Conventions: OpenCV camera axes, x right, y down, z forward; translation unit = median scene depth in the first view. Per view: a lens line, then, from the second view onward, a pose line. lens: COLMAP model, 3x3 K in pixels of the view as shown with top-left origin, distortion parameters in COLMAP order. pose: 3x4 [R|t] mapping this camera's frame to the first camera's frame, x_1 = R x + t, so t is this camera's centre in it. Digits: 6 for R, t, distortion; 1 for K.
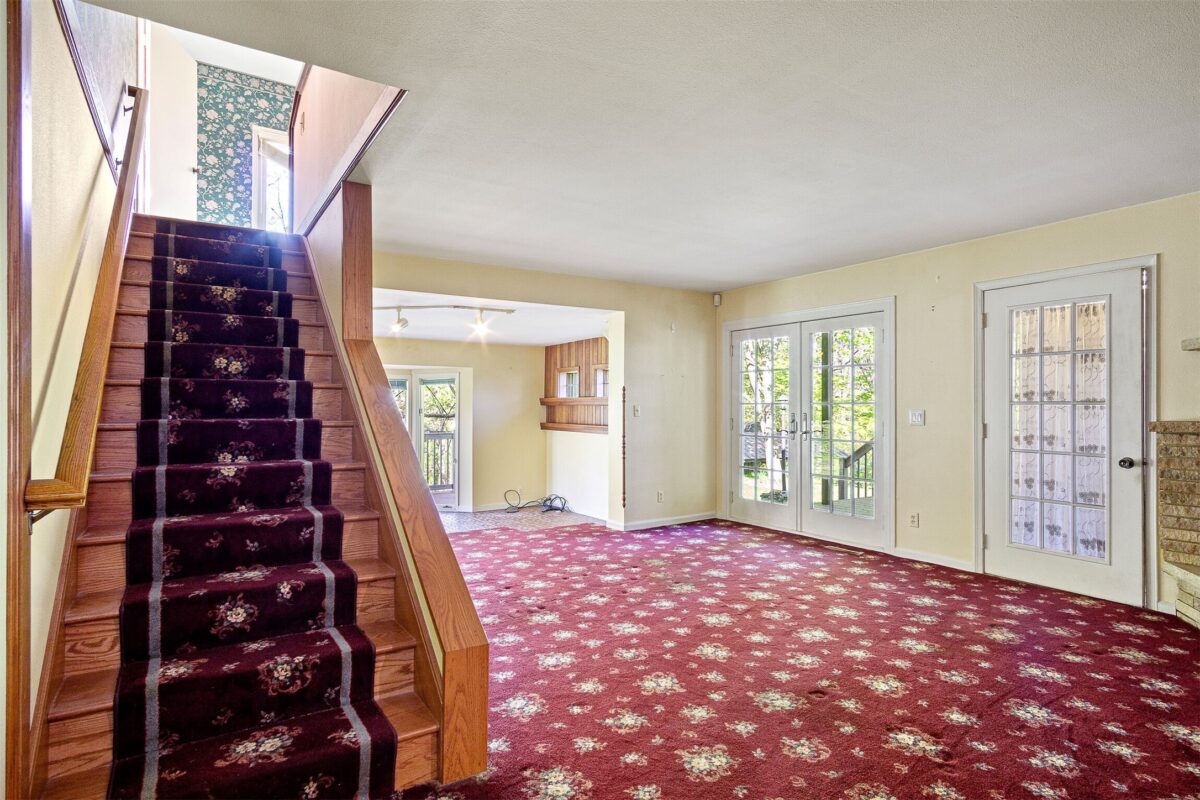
lens RADIAL K [[637.9, 0, 609.6], [0, 637.9, 401.4], [0, 0, 1]] dist [-0.000686, 0.003205]
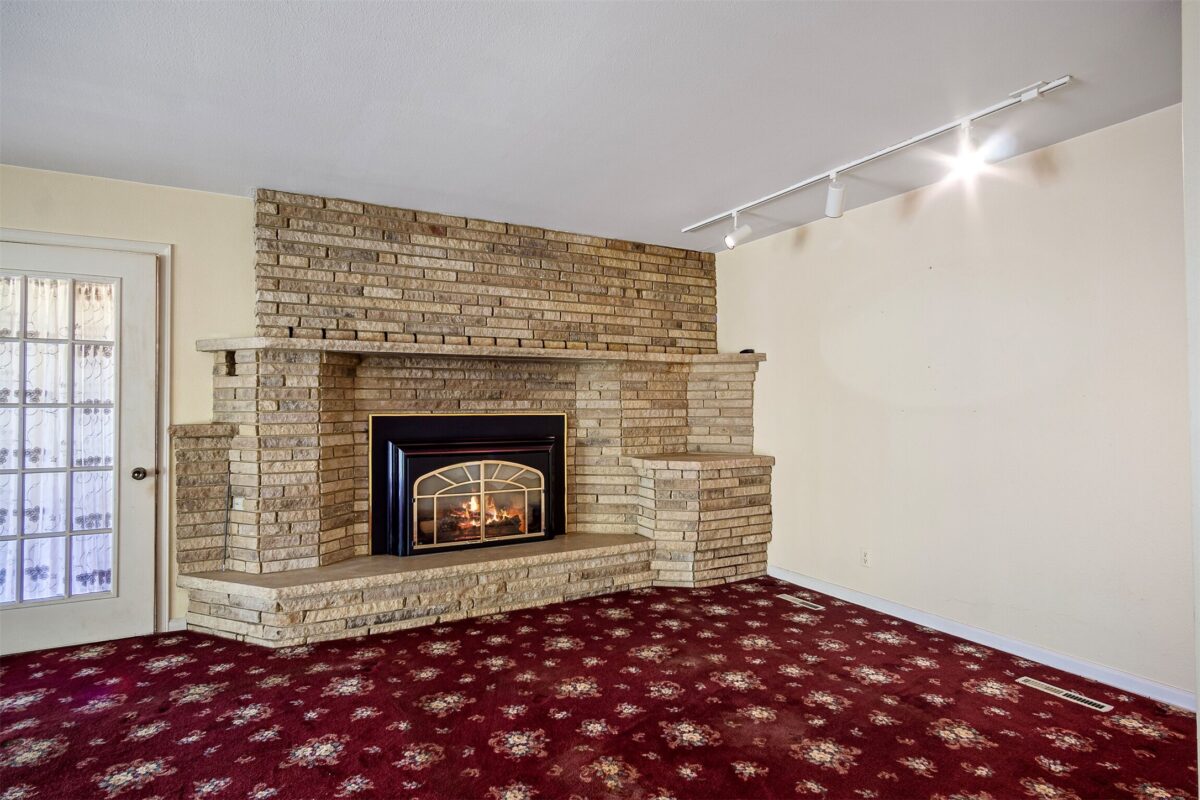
lens RADIAL K [[637.9, 0, 600.7], [0, 637.9, 395.6], [0, 0, 1]] dist [-0.000686, 0.003205]
pose [[0.079759, 0.011329, 0.996750, -0.012623], [-0.001101, 0.999936, -0.011277, -0.001905], [-0.996814, -0.000198, 0.079766, 0.302309]]
